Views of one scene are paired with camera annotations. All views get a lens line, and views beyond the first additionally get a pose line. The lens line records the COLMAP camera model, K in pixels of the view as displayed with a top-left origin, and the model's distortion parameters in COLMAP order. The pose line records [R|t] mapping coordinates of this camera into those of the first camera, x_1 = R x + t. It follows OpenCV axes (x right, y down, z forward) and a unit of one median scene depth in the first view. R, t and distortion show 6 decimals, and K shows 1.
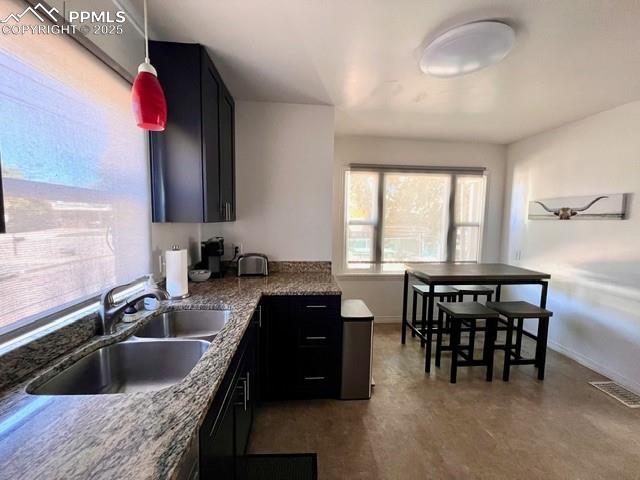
lens RADIAL K [[251.2, 0, 320.0], [0, 251.2, 240.0], [0, 0, 1]] dist [-0.013934, -0.000331]
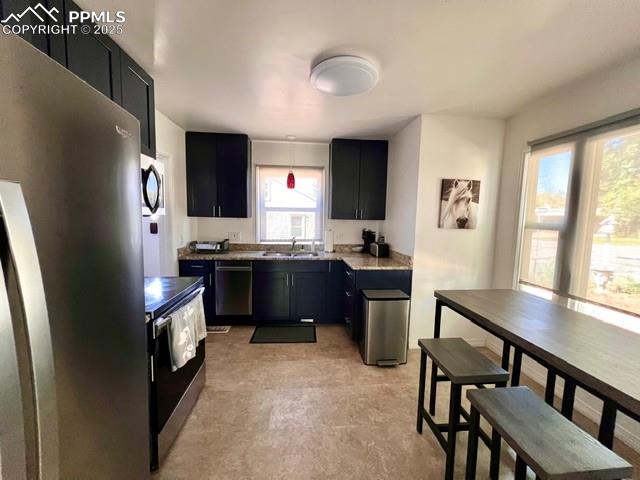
lens RADIAL K [[251.2, 0, 320.0], [0, 251.2, 240.0], [0, 0, 1]] dist [-0.013934, -0.000331]
pose [[0.008881, 0.079822, -0.996770, 0.825023], [-0.110788, 0.990751, 0.078353, -0.020060], [0.993804, 0.109734, 0.017642, 0.420399]]
